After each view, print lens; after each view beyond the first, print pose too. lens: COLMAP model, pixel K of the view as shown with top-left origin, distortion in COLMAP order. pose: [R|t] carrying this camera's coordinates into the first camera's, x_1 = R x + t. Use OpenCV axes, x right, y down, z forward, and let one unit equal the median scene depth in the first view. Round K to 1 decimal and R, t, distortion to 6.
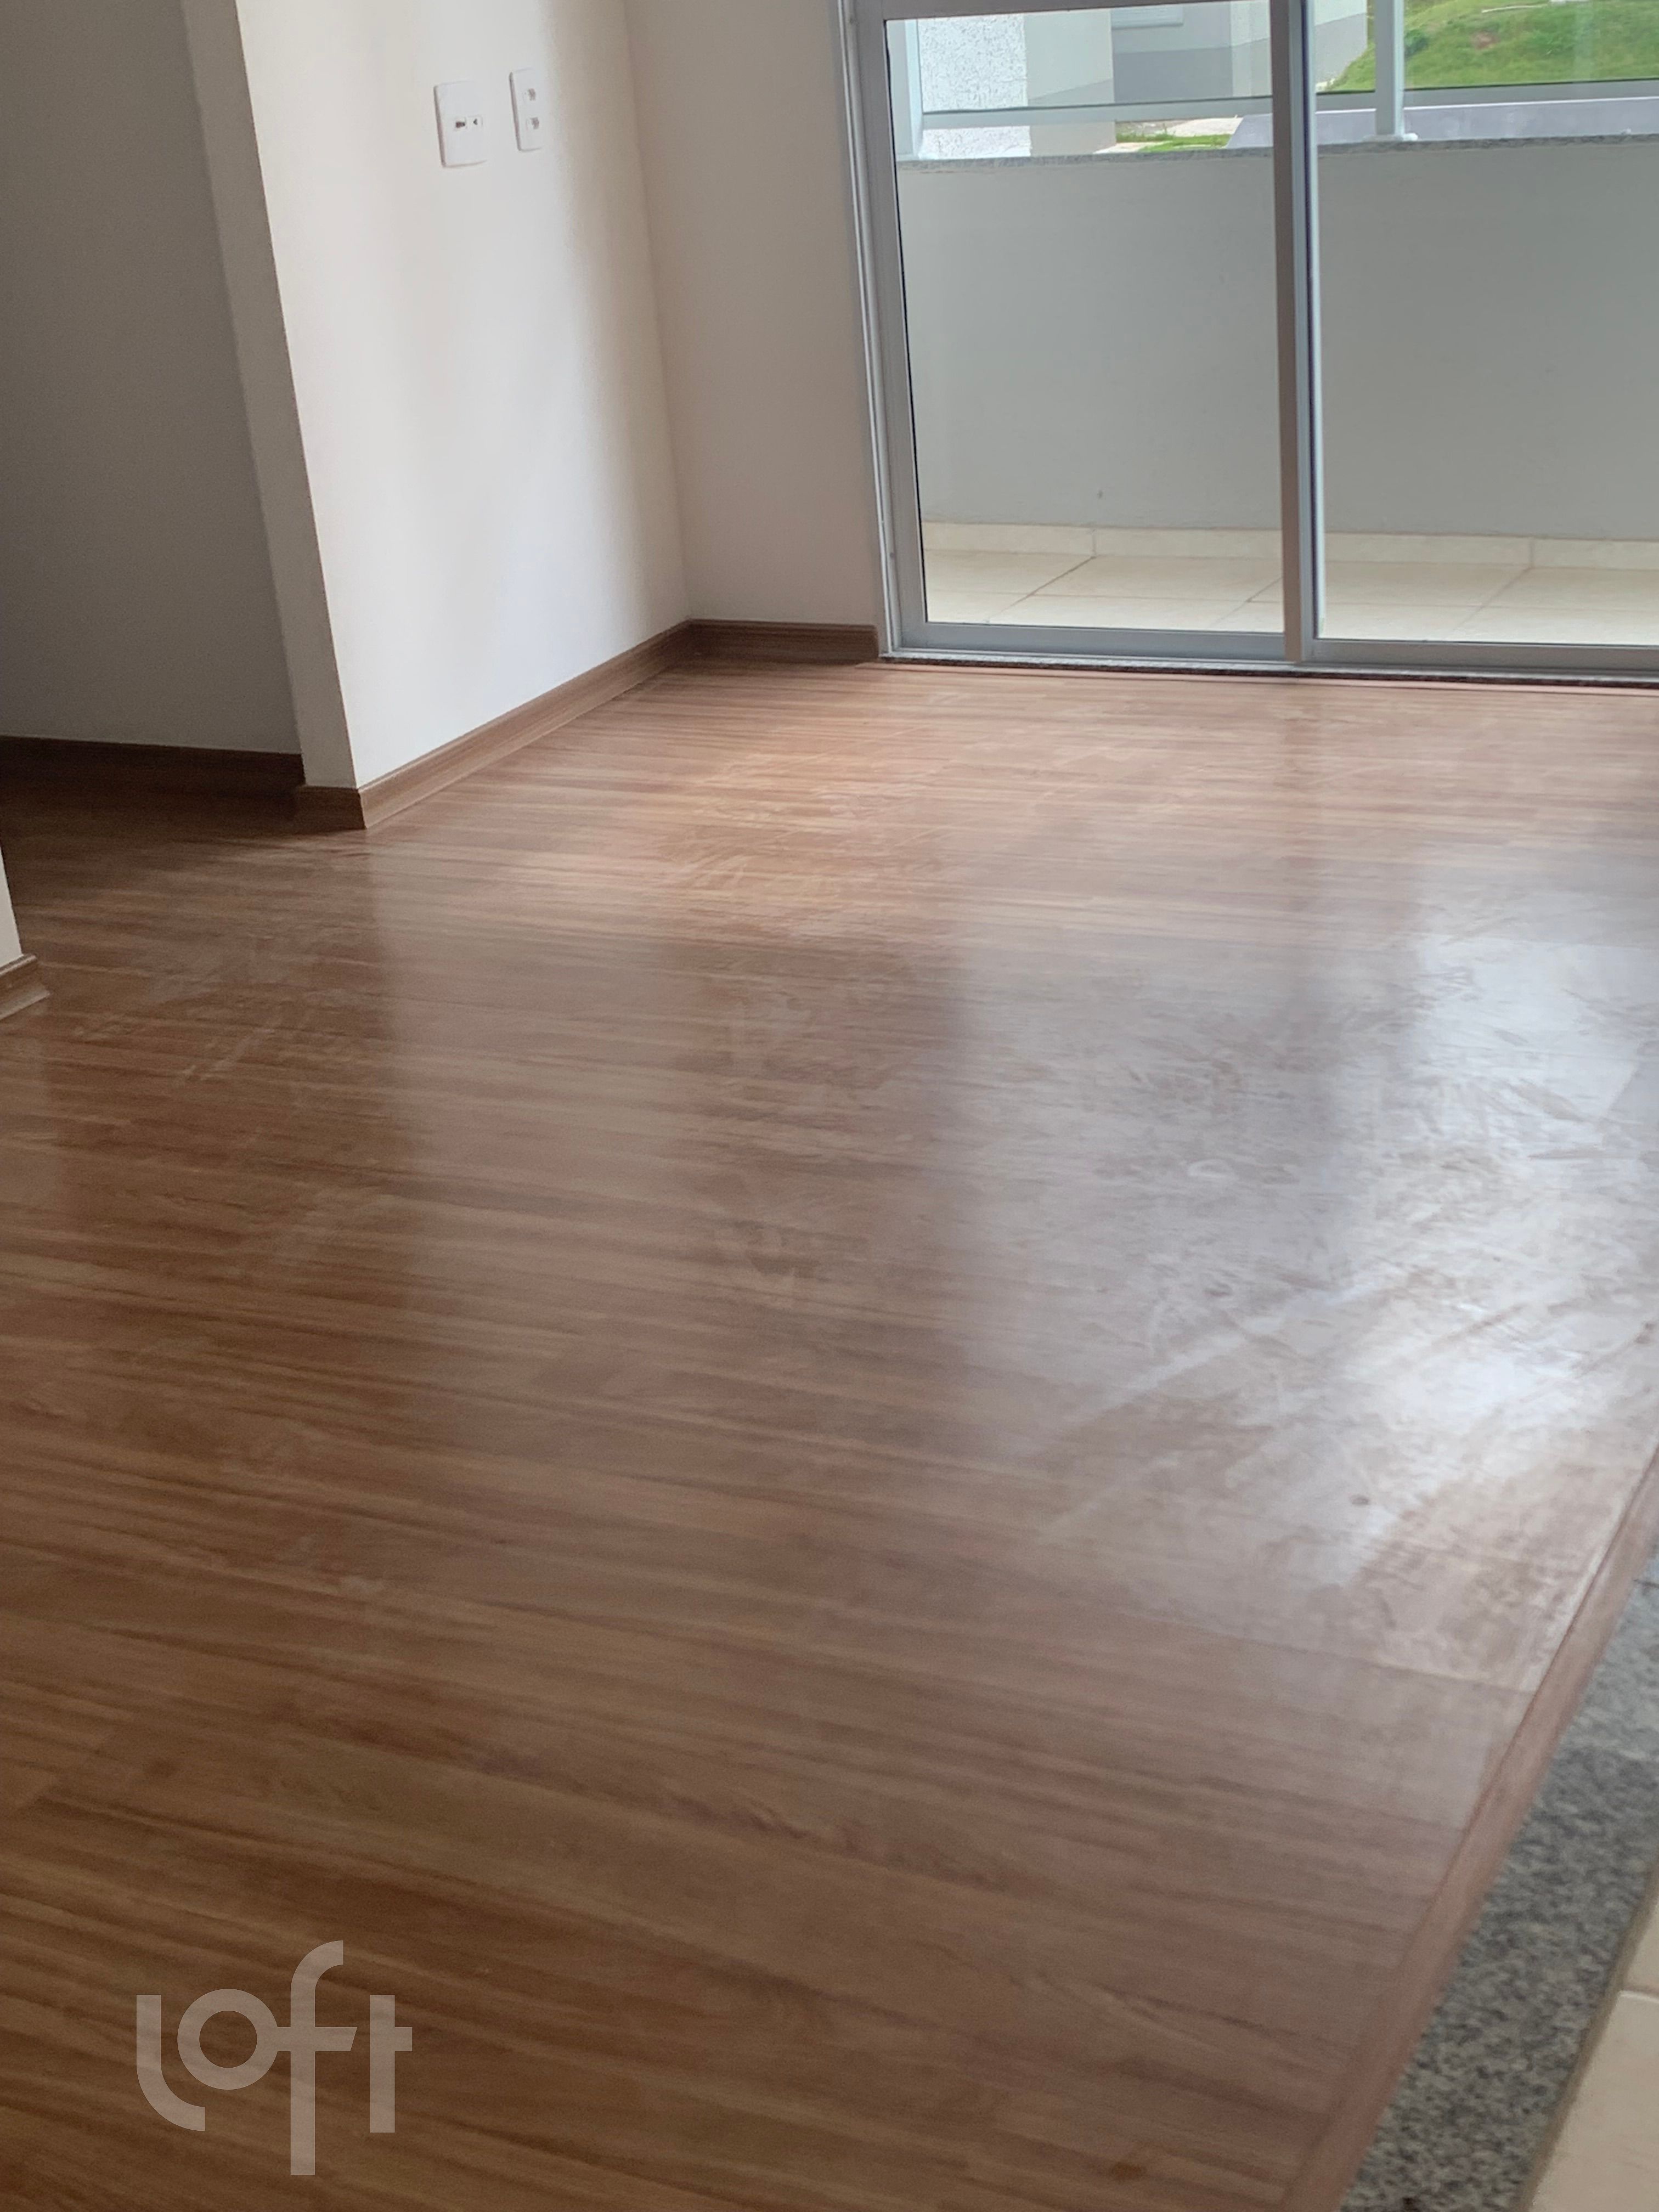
lens RADIAL K [[3034.7, 0, 870.6], [0, 3034.7, 1101.8], [0, 0, 1]] dist [0.222634, -0.714782]
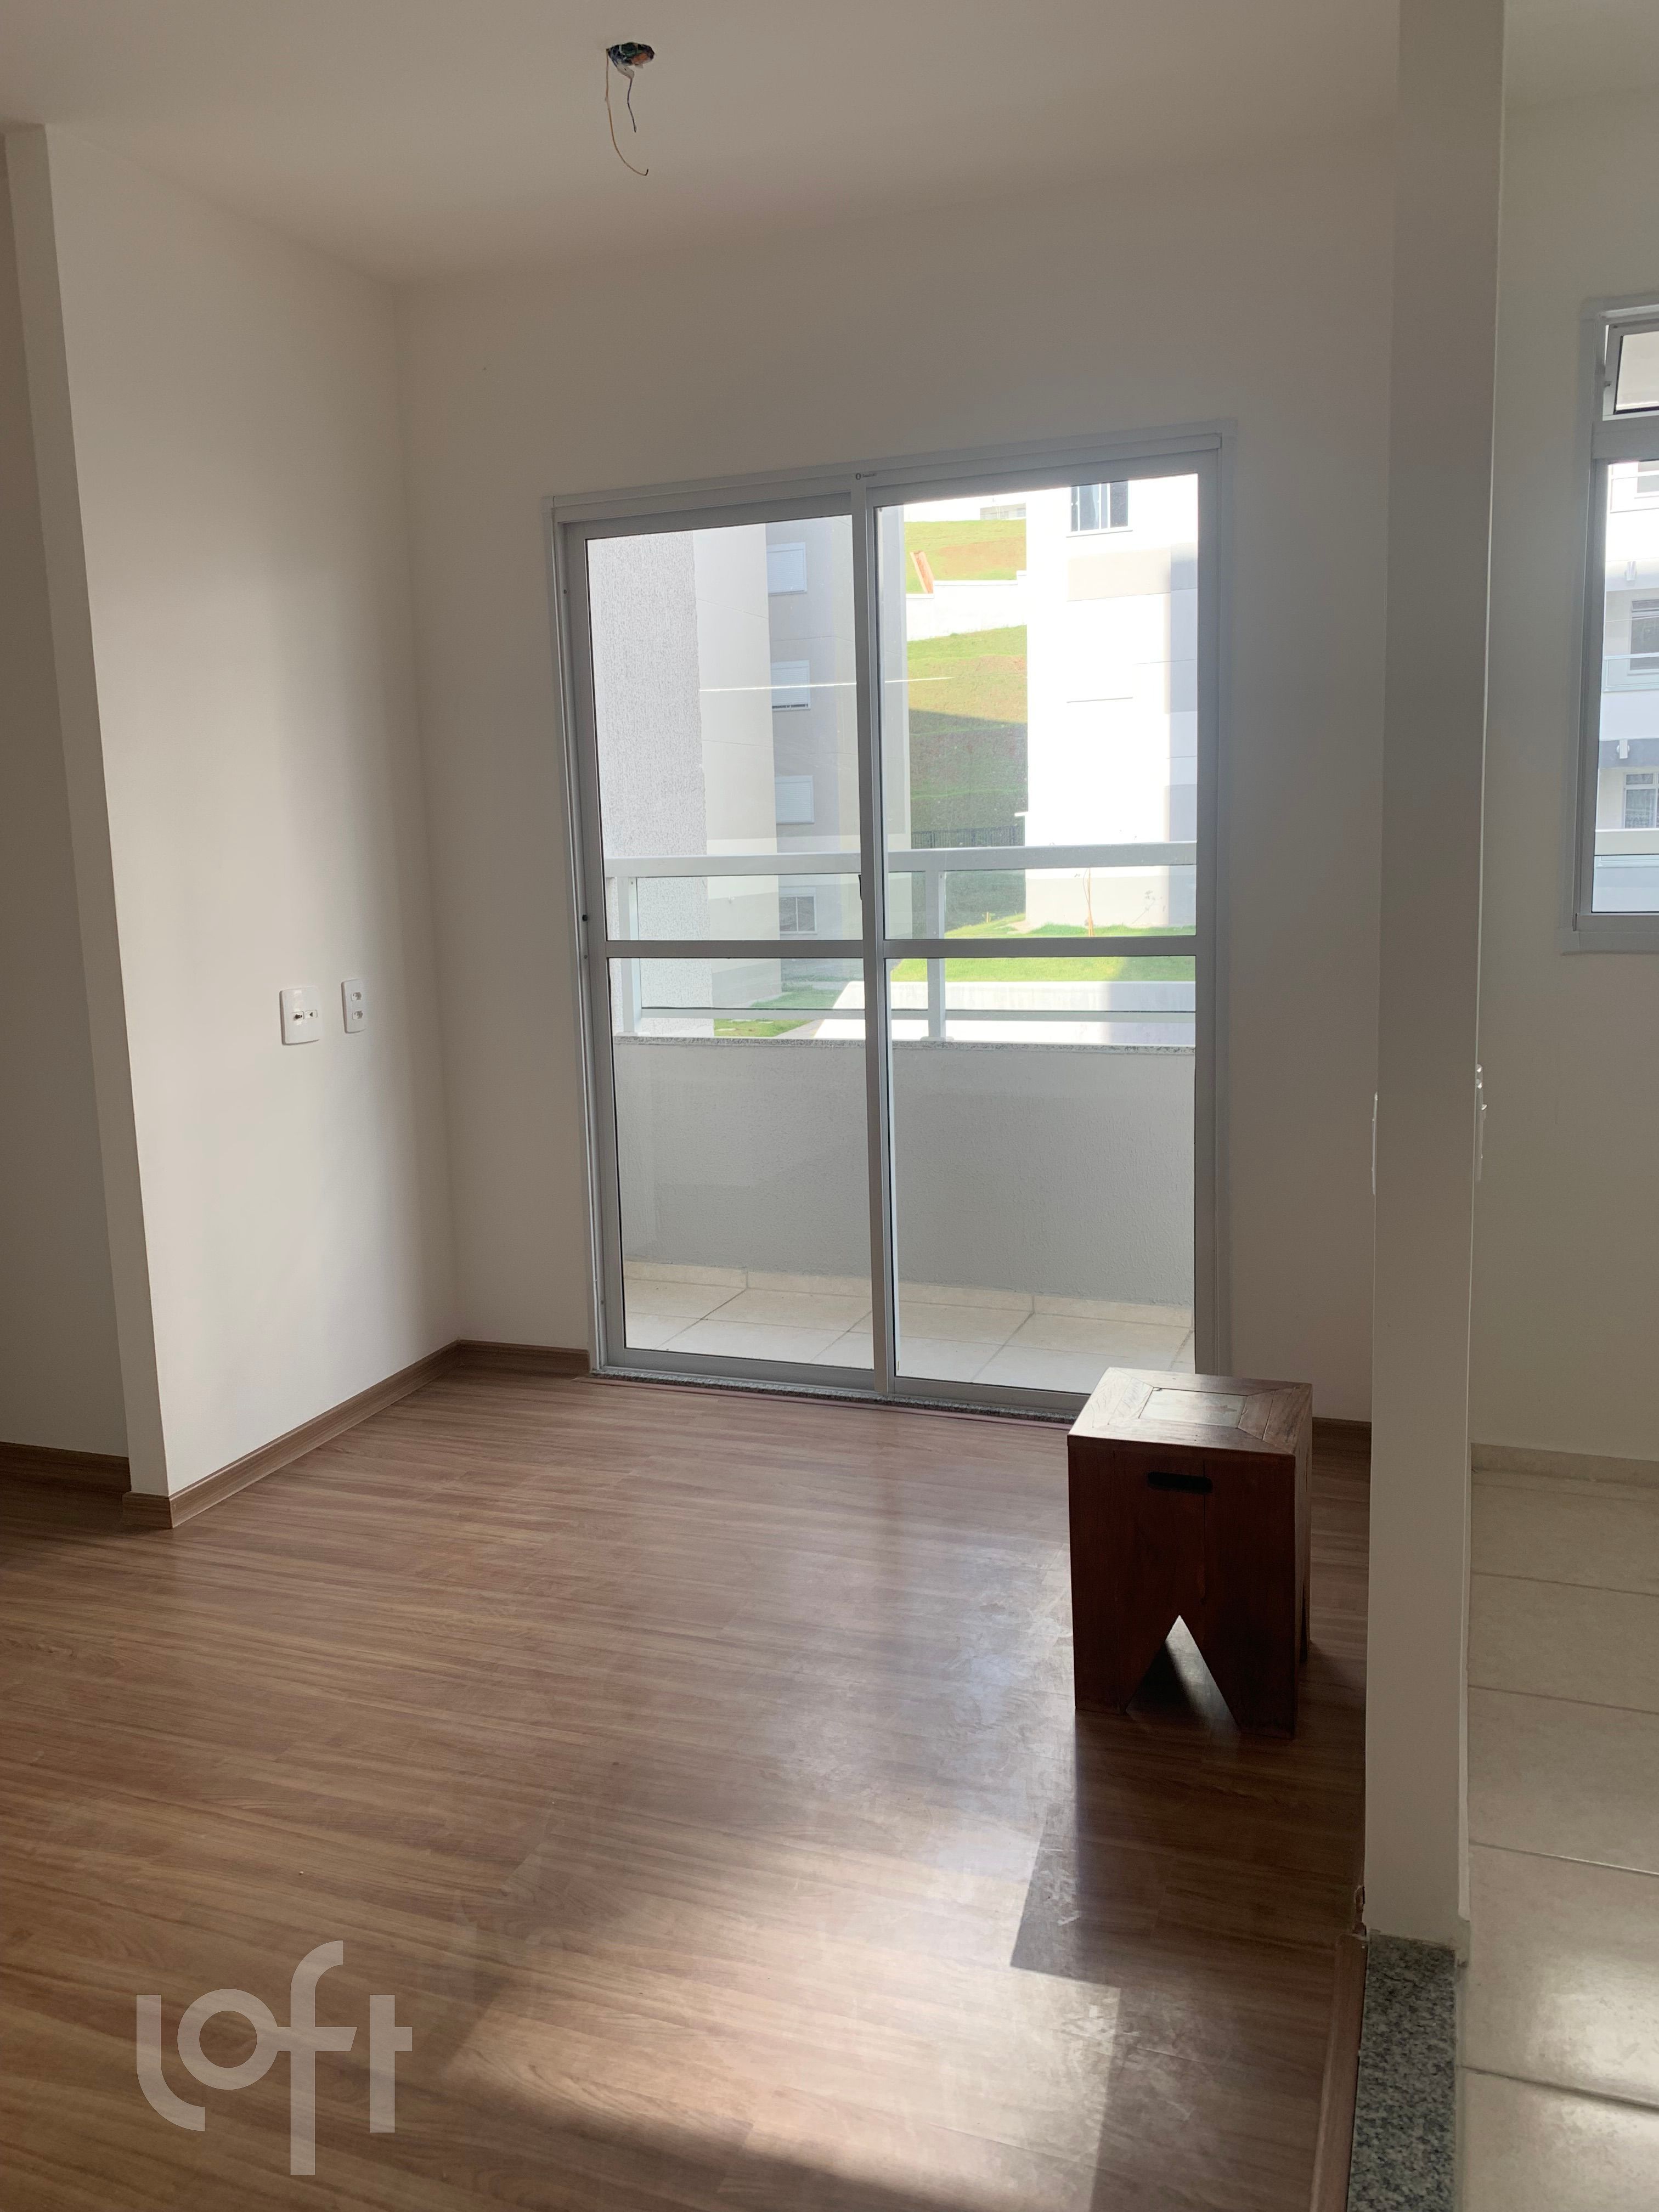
lens RADIAL K [[1700.5, 0, 812.7], [0, 1700.5, 1082.6], [0, 0, 1]] dist [0.014559, -0.008408]
pose [[0.994747, 0.036061, 0.095805, 0.039062], [-0.011696, 0.969806, -0.243597, -0.132383], [-0.101696, 0.241197, 0.965133, 0.300423]]
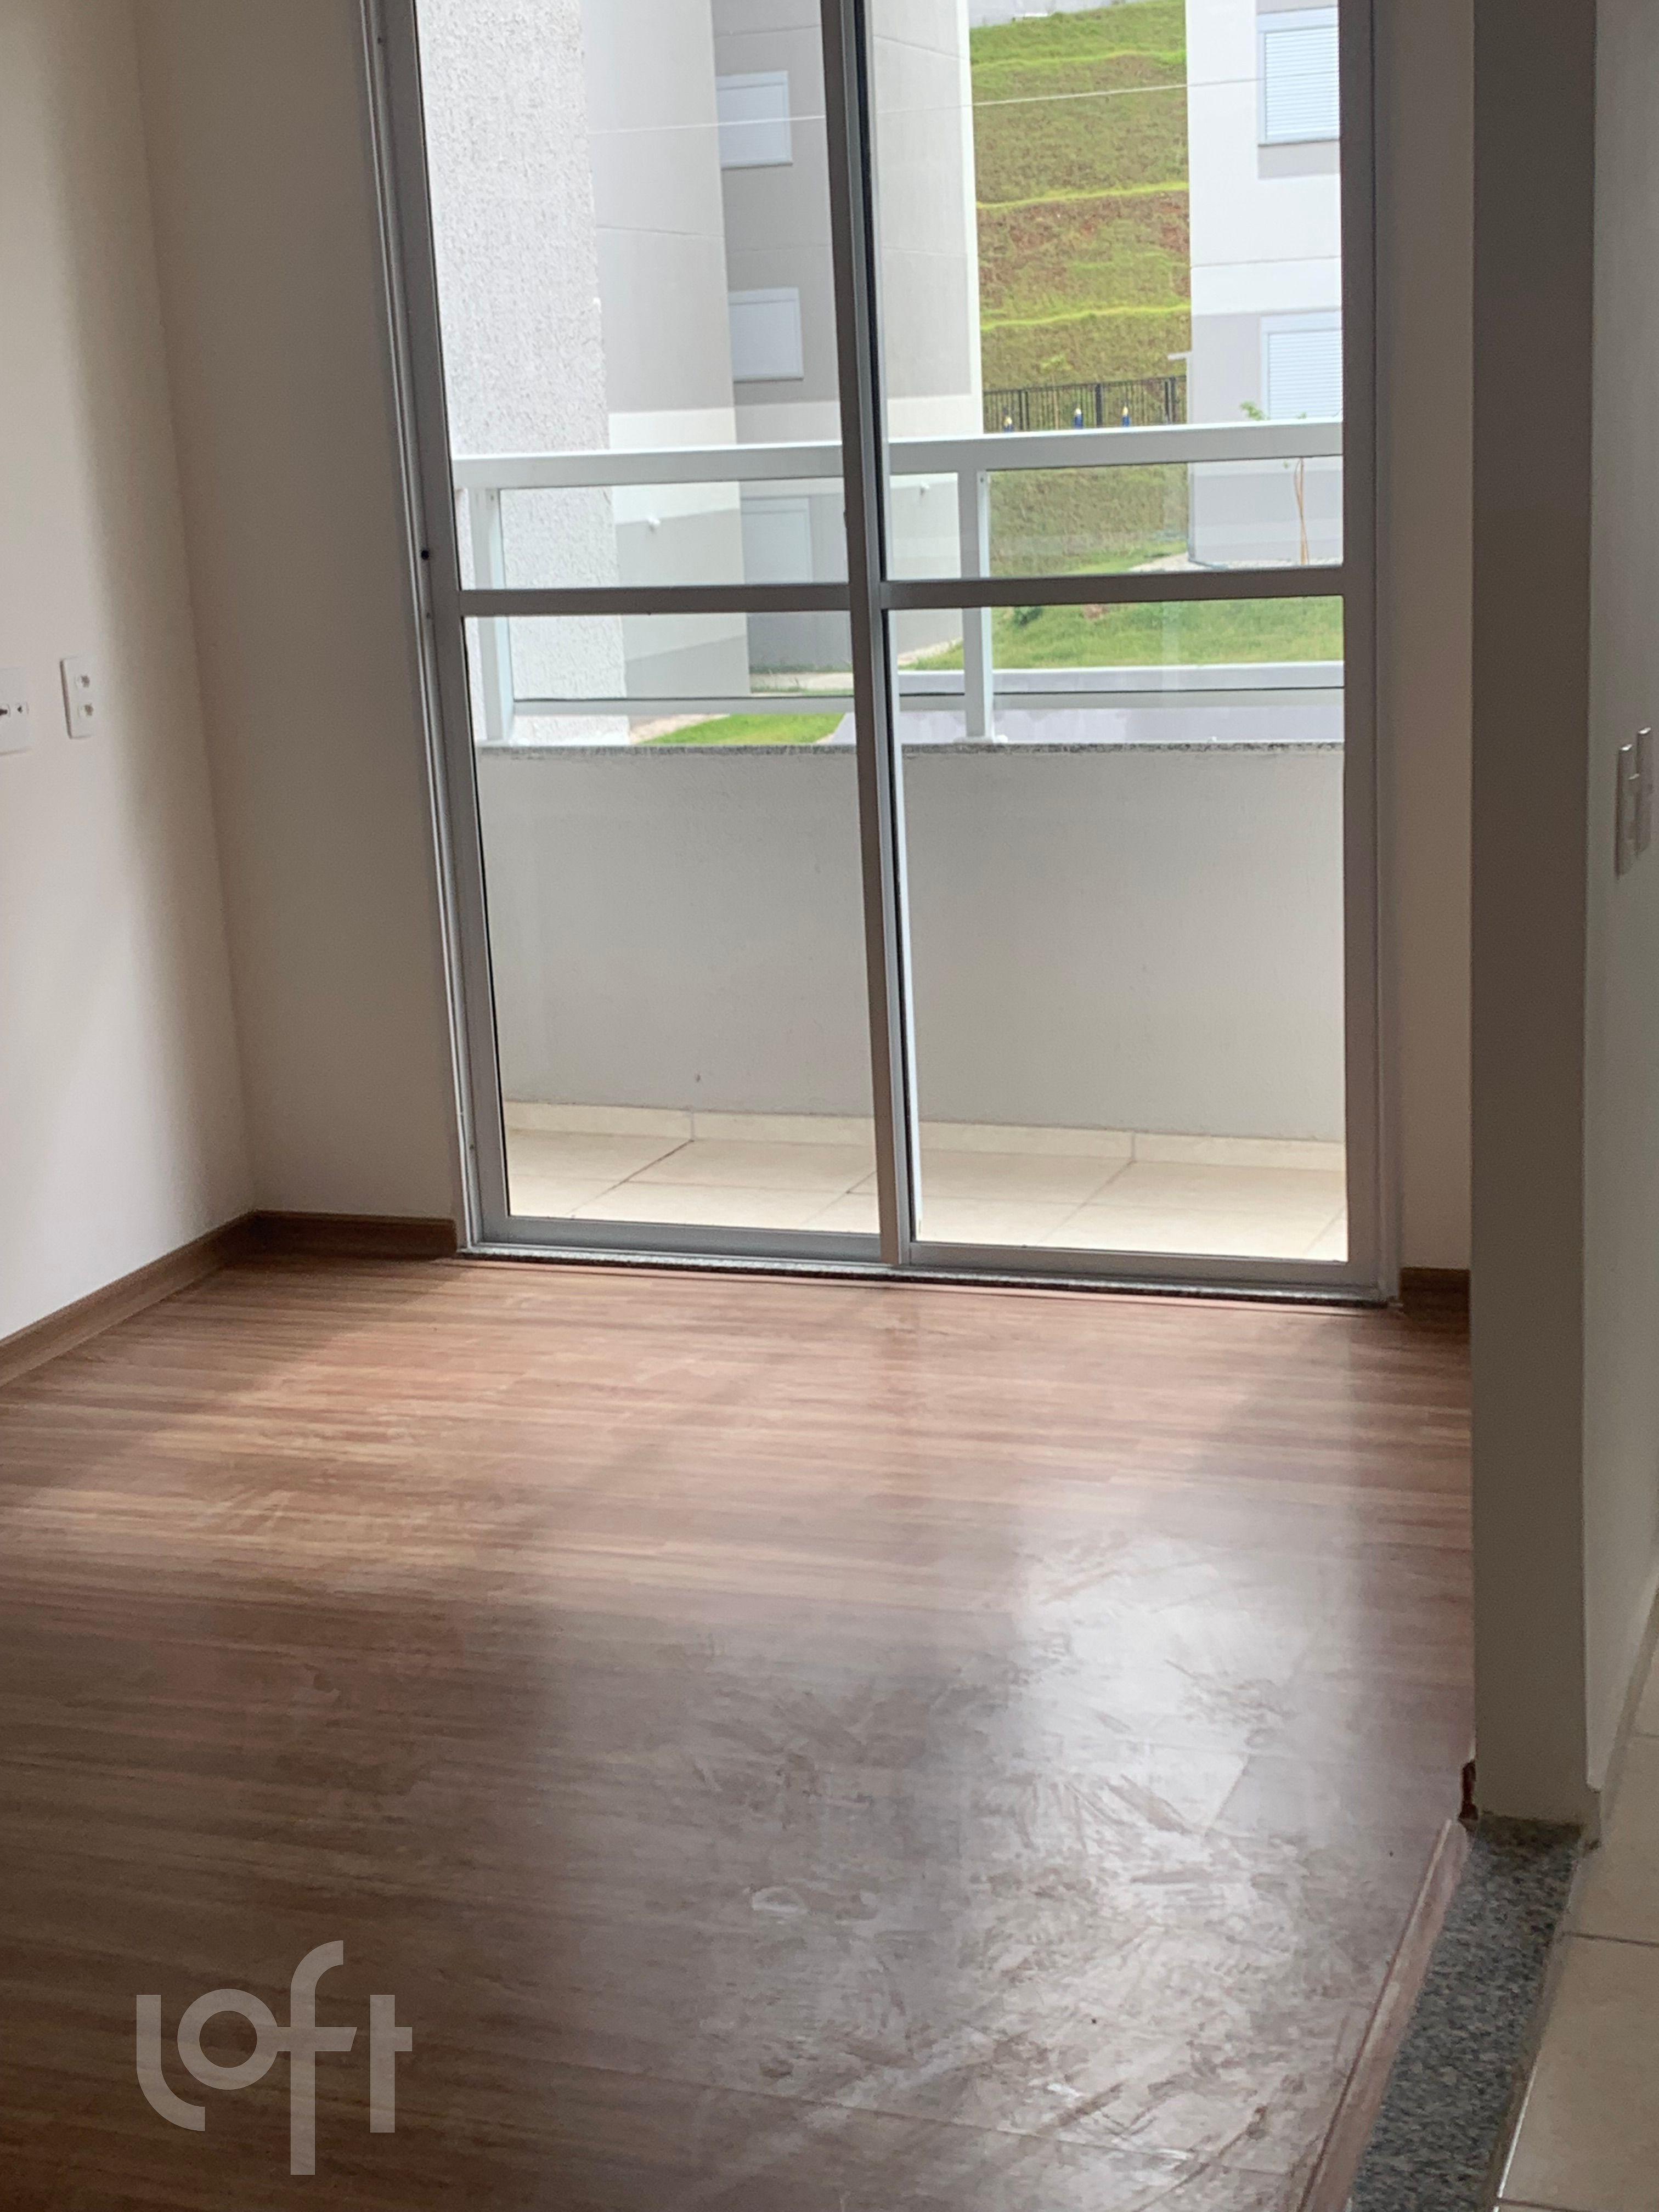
lens RADIAL K [[3060.8, 0, 850.5], [0, 3060.8, 1111.6], [0, 0, 1]] dist [0.219081, -0.756743]
pose [[0.994021, 0.007246, 0.108947, 0.030639], [0.010752, 0.986451, -0.163706, -0.050047], [-0.108657, 0.163898, 0.980475, 0.078908]]
